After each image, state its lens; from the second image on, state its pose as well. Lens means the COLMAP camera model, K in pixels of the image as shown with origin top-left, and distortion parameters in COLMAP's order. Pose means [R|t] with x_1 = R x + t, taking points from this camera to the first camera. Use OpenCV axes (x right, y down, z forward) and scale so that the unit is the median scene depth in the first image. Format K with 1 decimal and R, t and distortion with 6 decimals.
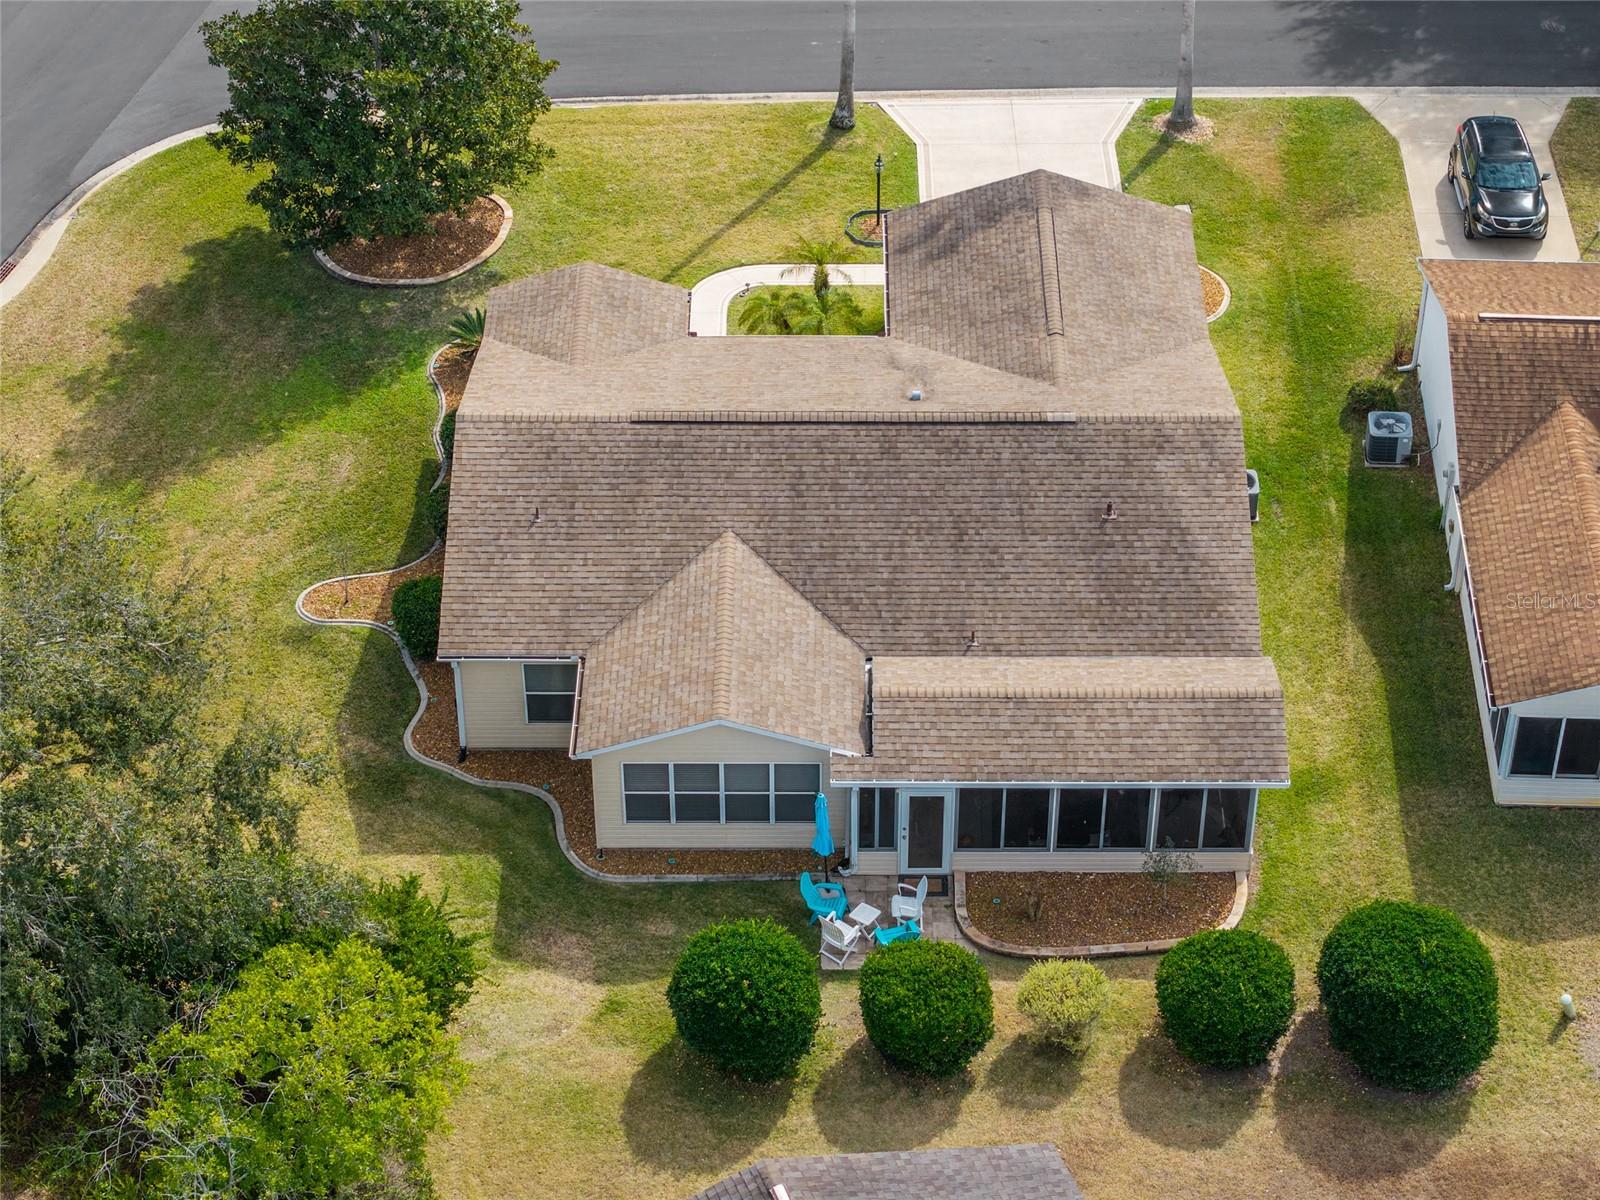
lens RADIAL K [[3160.5, 0, 800.0], [0, 3160.5, 600.0], [0, 0, 1]] dist [0.042851, -0.195973]
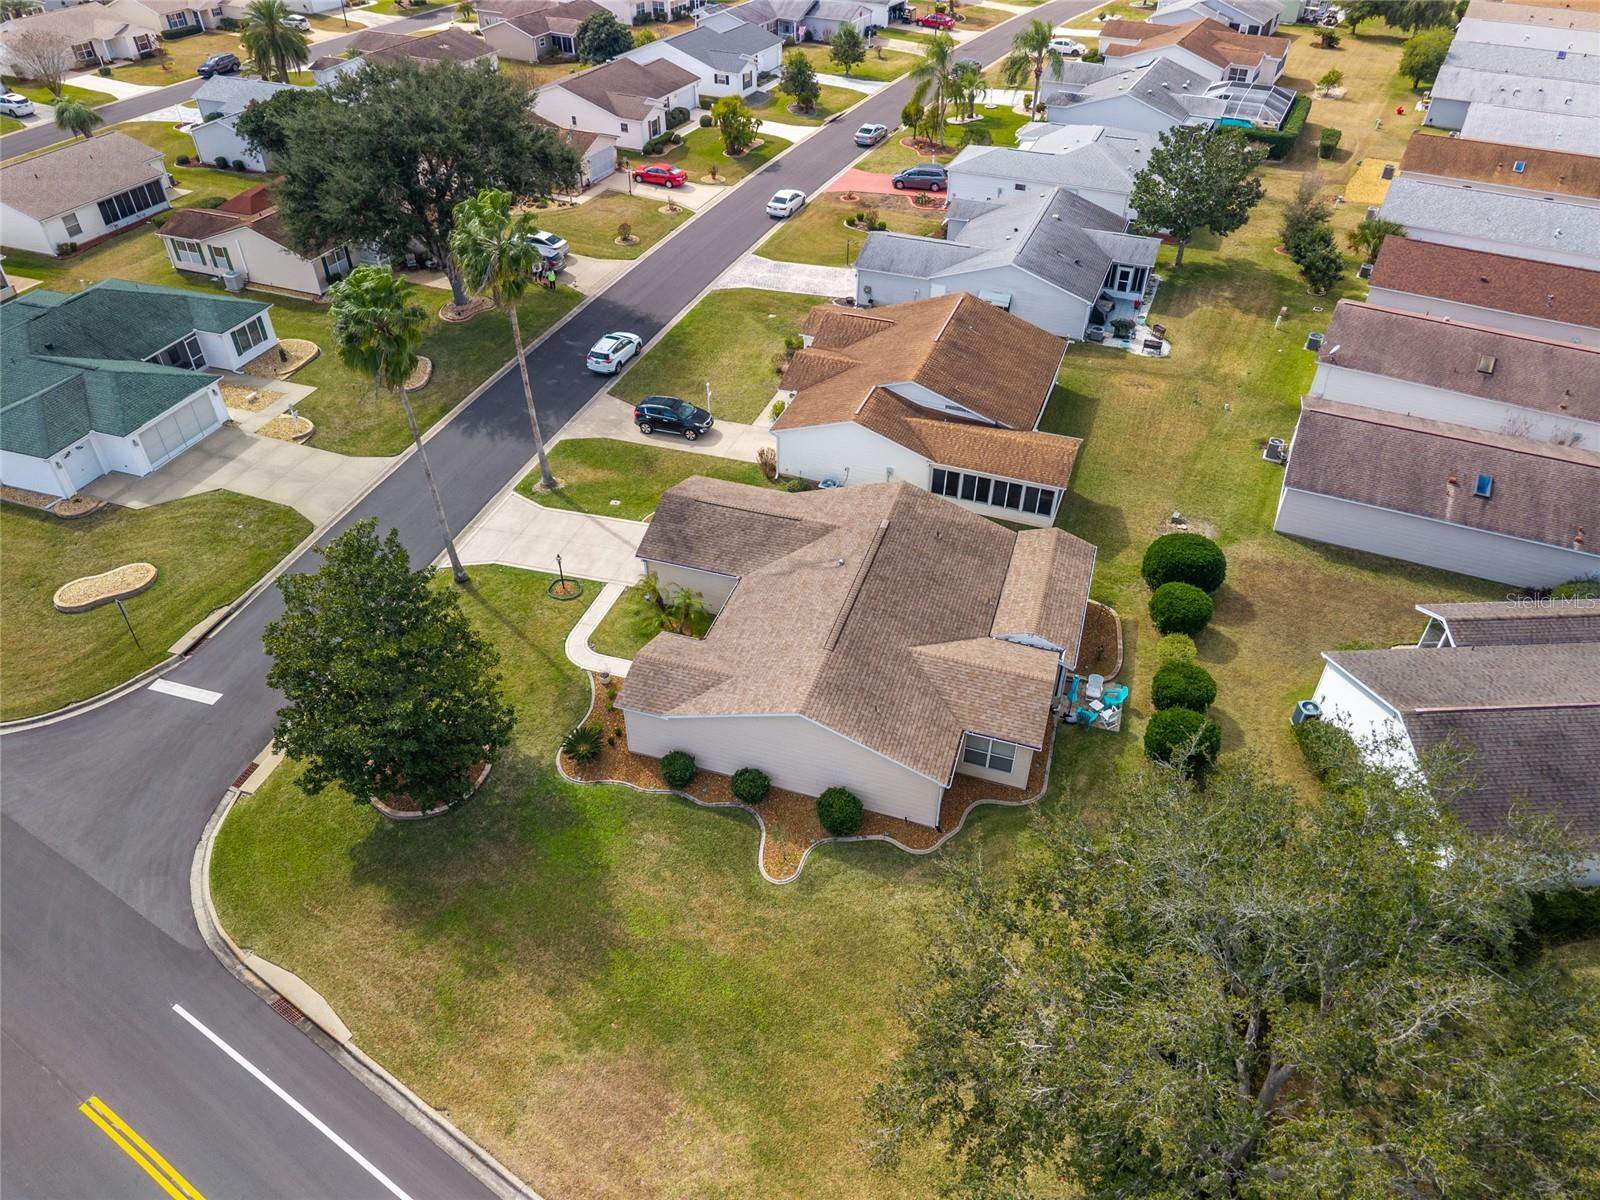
lens RADIAL K [[1080.8, 0, 800.0], [0, 1080.8, 600.0], [0, 0, 1]] dist [0.024907, -0.011970]
pose [[0.299468, -0.593890, 0.746735, -0.512620], [0.598411, 0.726492, 0.337806, -0.302775], [-0.743117, 0.345693, 0.572951, 0.643262]]
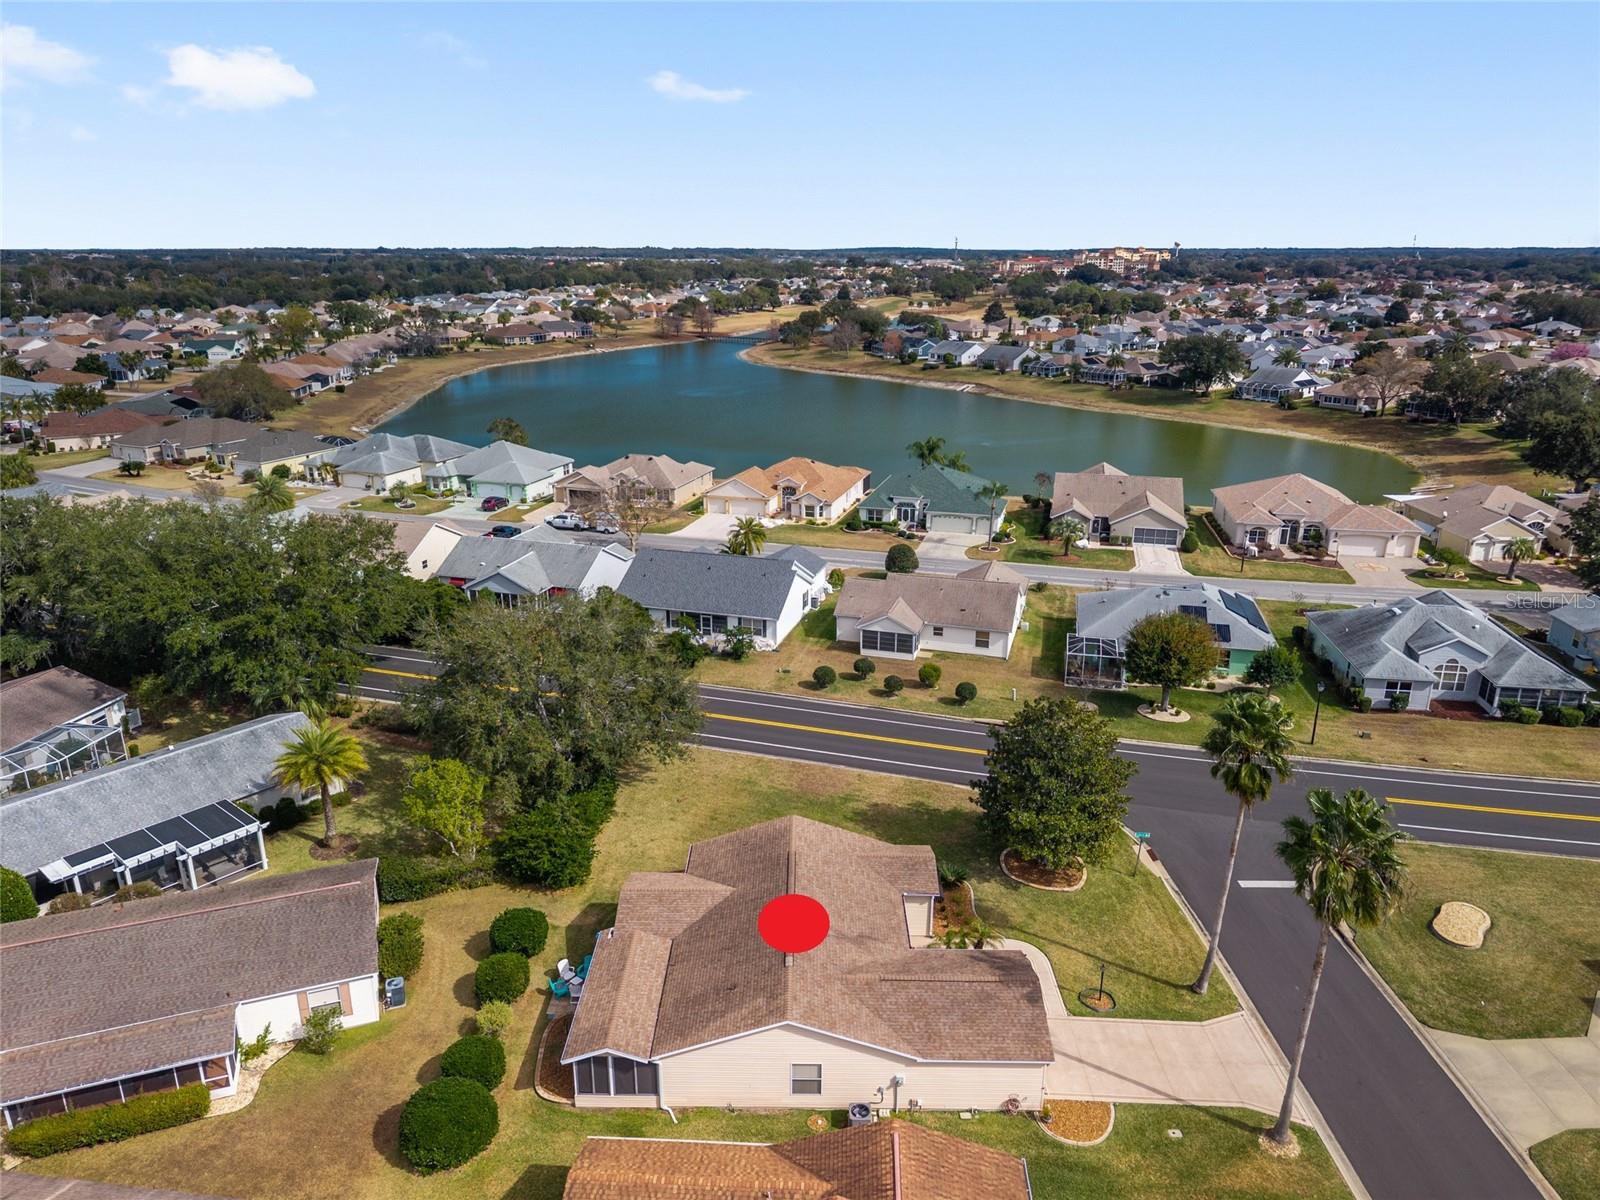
lens RADIAL K [[1069.6, 0, 800.0], [0, 1069.6, 600.0], [0, 0, 1]] dist [0.005437, -0.000864]
pose [[-0.002755, 0.312744, -0.949833, 0.678155], [-0.634202, 0.733835, 0.243464, -0.409908], [0.773163, 0.603057, 0.196322, 0.725184]]
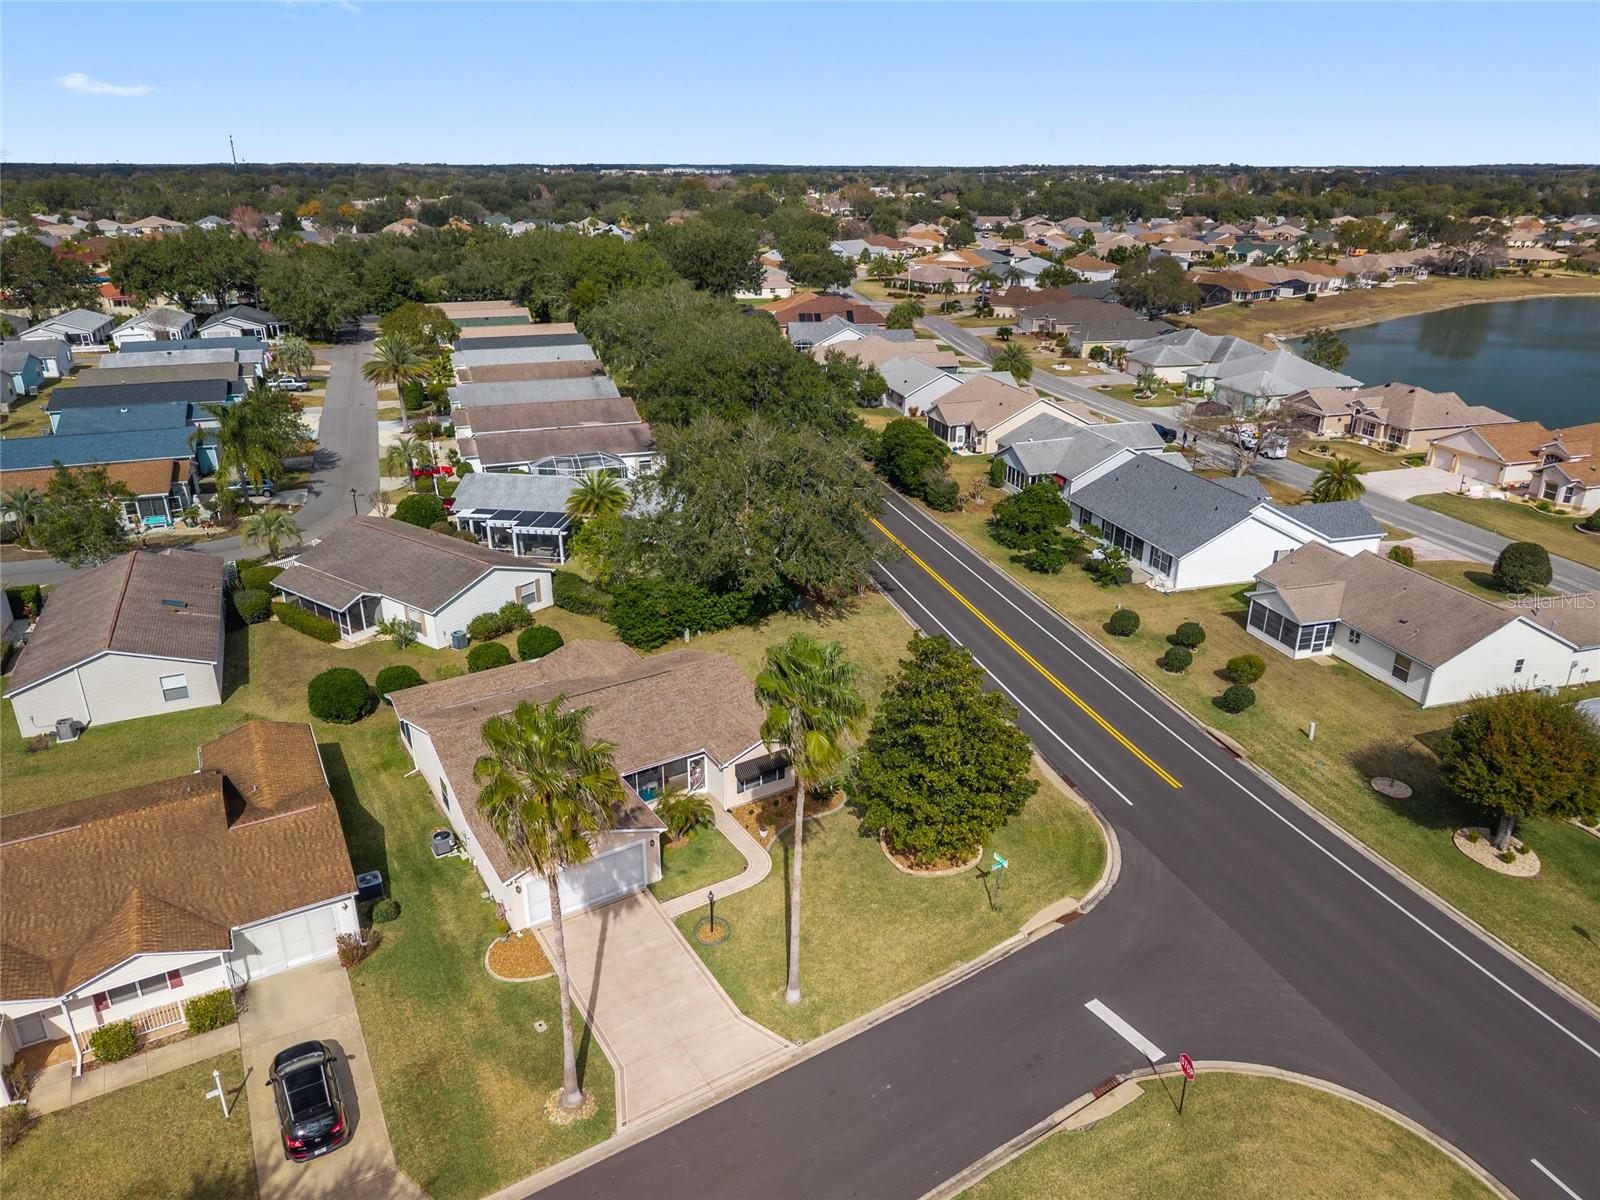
lens RADIAL K [[1080.8, 0, 800.0], [0, 1080.8, 600.0], [0, 0, 1]] dist [0.024907, -0.011970]
pose [[-0.841305, 0.202748, -0.501099, 0.285808], [-0.341748, 0.518743, 0.783654, -0.814792], [0.418826, 0.830541, -0.367132, 1.322085]]
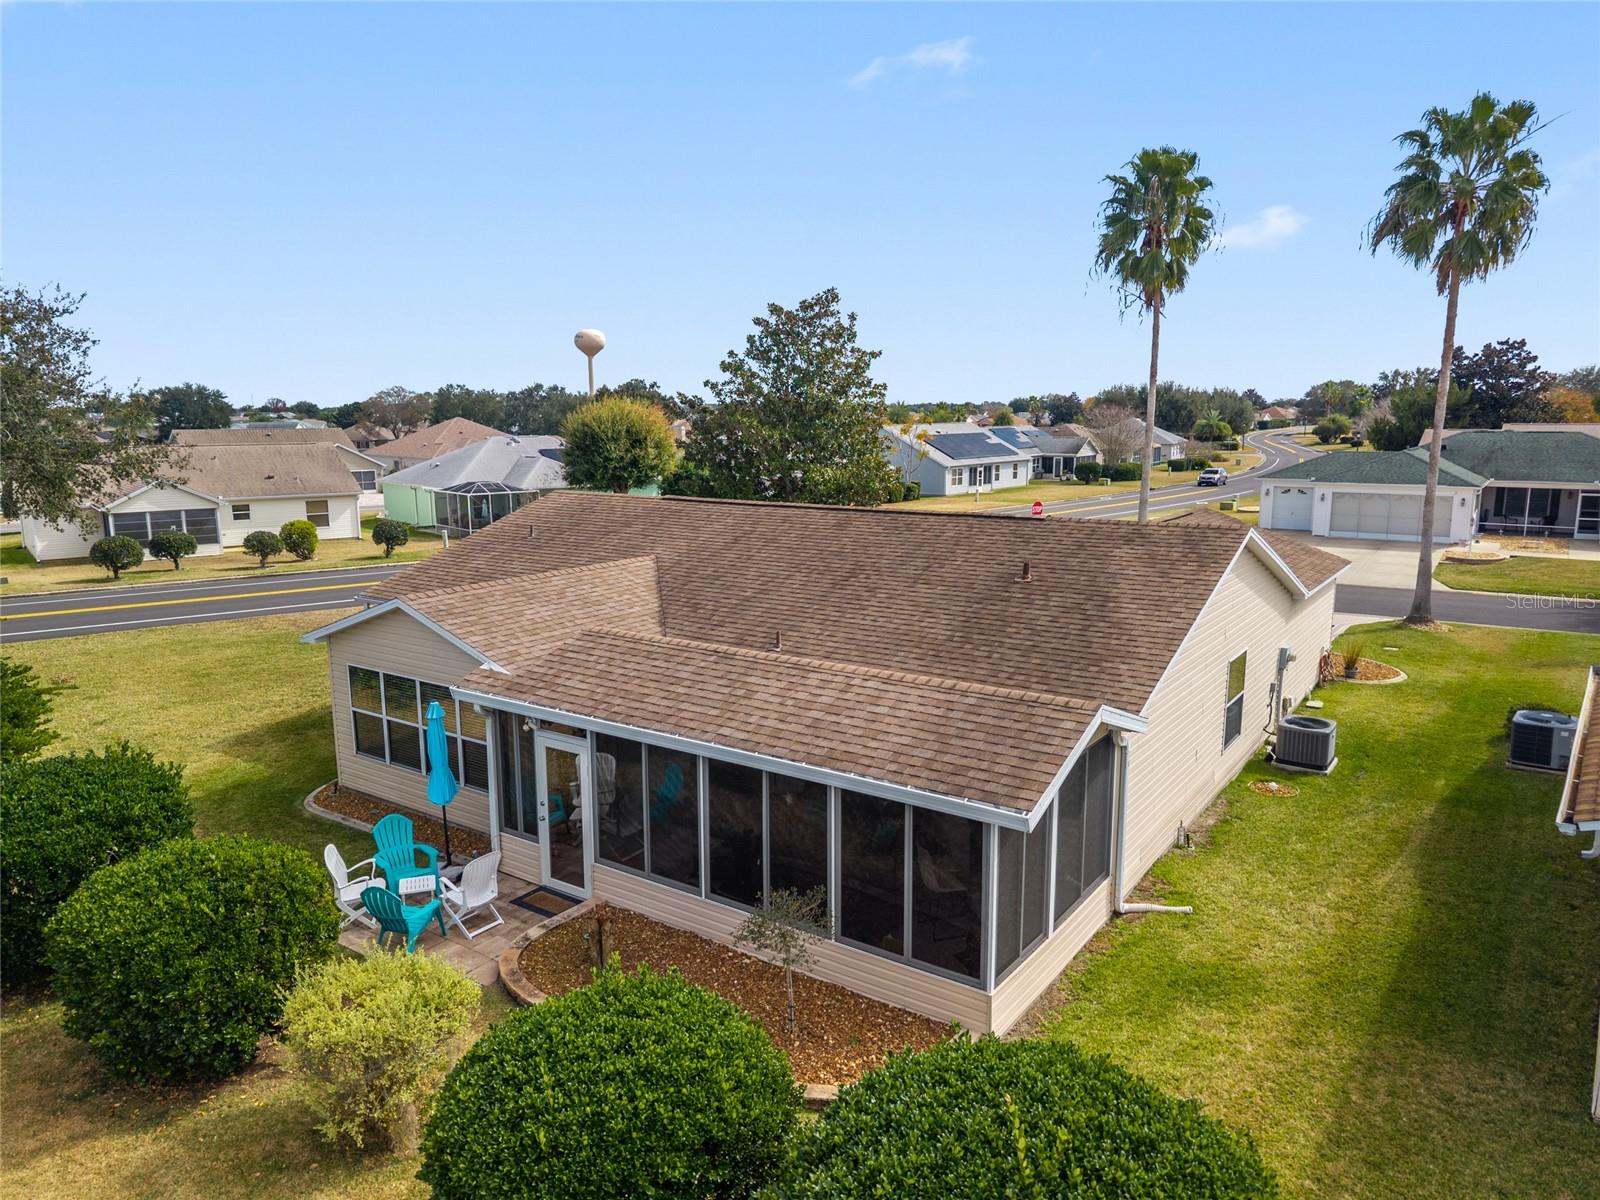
lens RADIAL K [[1069.6, 0, 800.0], [0, 1069.6, 600.0], [0, 0, 1]] dist [0.005437, -0.000864]
pose [[0.822548, 0.097738, -0.560234, 0.197112], [-0.358492, 0.853854, -0.377382, 0.096154], [0.441473, 0.511254, 0.737374, 0.766418]]
